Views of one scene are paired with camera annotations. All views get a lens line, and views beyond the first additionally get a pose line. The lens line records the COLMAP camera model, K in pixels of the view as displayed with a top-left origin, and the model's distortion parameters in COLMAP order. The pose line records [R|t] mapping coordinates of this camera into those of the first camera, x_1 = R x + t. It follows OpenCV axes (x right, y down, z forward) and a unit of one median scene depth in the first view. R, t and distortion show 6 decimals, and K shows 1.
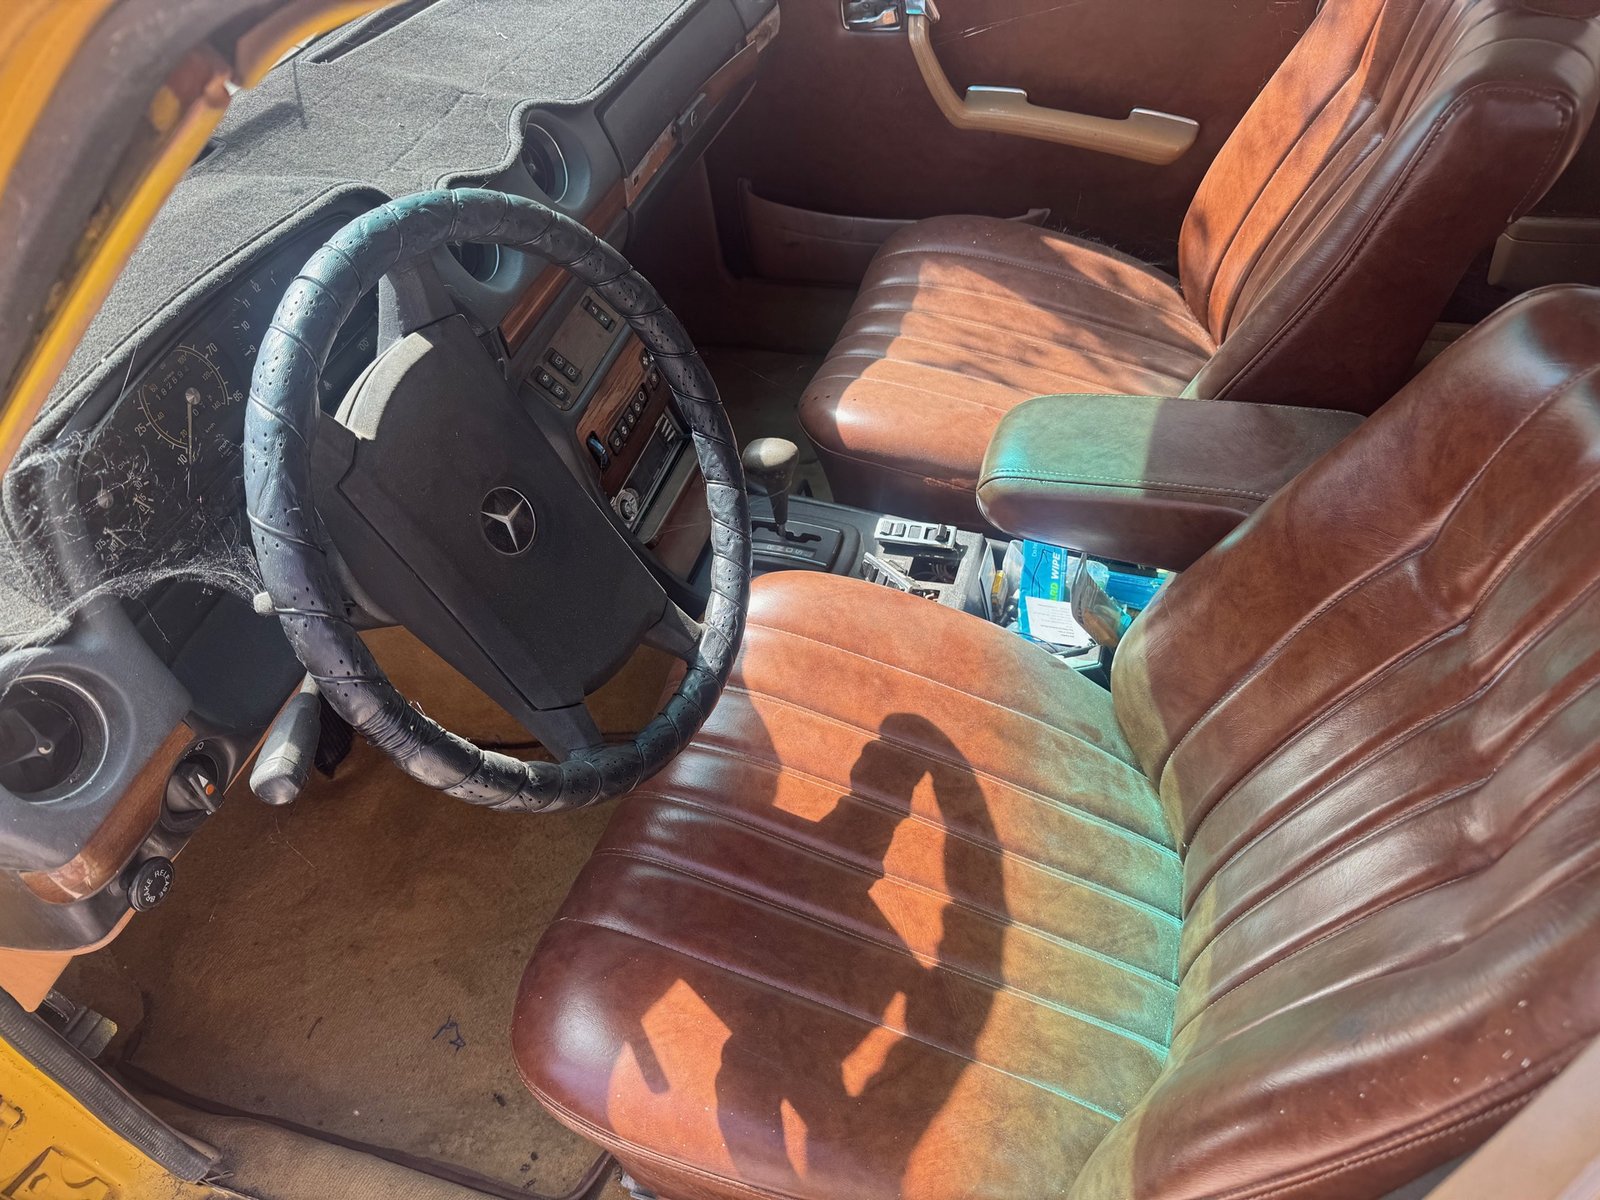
lens RADIAL K [[1165.4, 0, 776.3], [0, 1165.4, 599.9], [0, 0, 1]] dist [-0.019934, -0.001936]
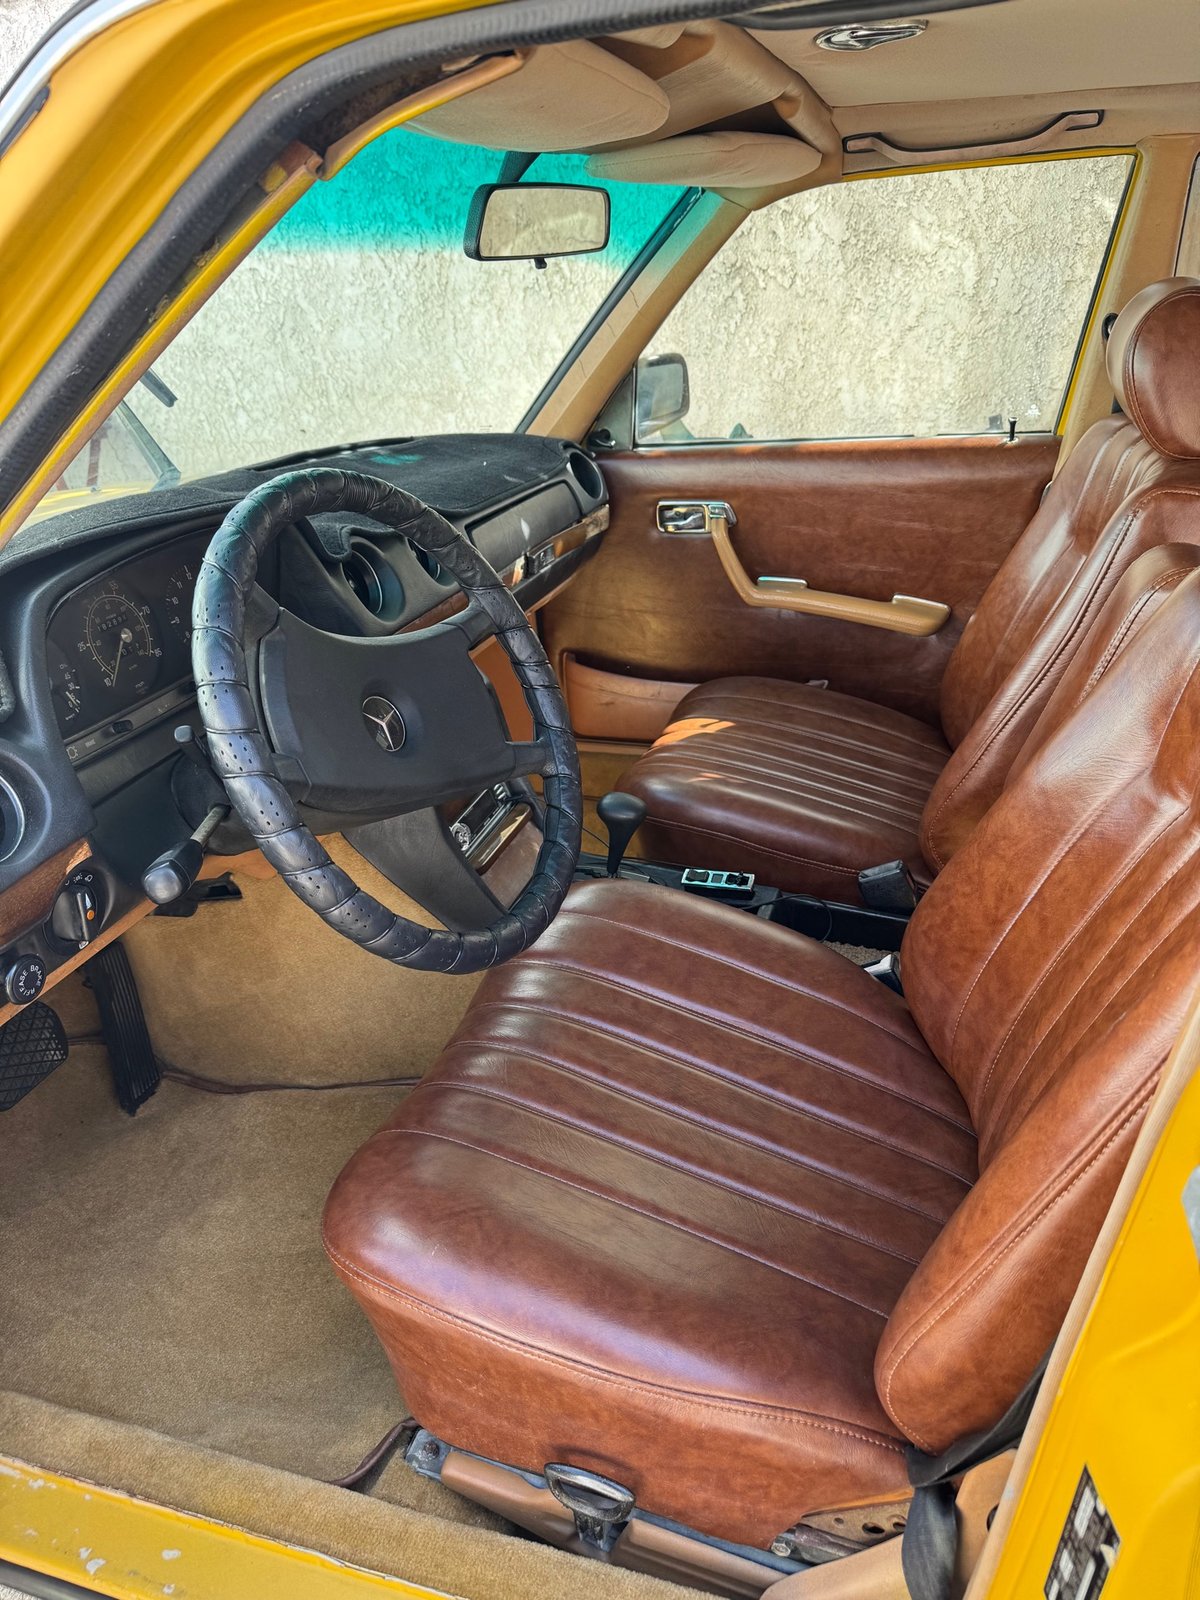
lens RADIAL K [[1165.4, 0, 600.0], [0, 1165.4, 800.0], [0, 0, 1]] dist [-0.019934, -0.001936]
pose [[0.998152, 0.055169, 0.025481, -0.032705], [-0.042117, 0.930301, -0.364371, 0.366022], [-0.043807, 0.362624, 0.930905, -0.071344]]
